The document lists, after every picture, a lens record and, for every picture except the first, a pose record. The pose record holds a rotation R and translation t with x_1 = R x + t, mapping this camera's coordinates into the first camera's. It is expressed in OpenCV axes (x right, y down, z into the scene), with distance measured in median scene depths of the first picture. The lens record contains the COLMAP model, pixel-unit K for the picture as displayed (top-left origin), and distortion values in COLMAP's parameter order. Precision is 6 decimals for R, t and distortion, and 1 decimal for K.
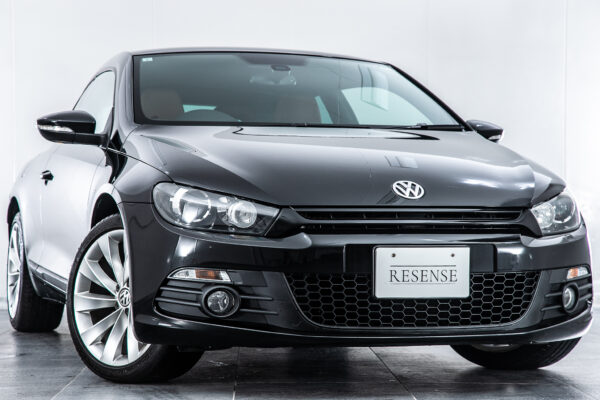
lens RADIAL K [[1580.6, 0, 300.0], [0, 1580.6, 200.6], [0, 0, 1]] dist [-0.068214, 0.000000]
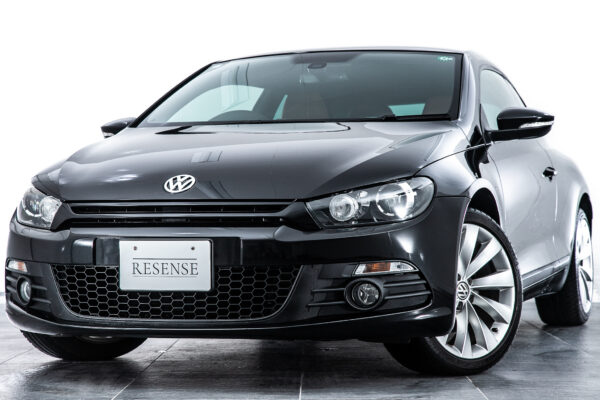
lens RADIAL K [[1506.2, 0, 300.0], [0, 1506.2, 200.1], [0, 0, 1]] dist [0.130755, 0.000000]
pose [[0.859617, -0.014057, -0.510746, 0.643426], [0.014709, 0.999888, -0.002764, 0.007661], [0.510728, -0.005137, 0.859727, 0.214026]]
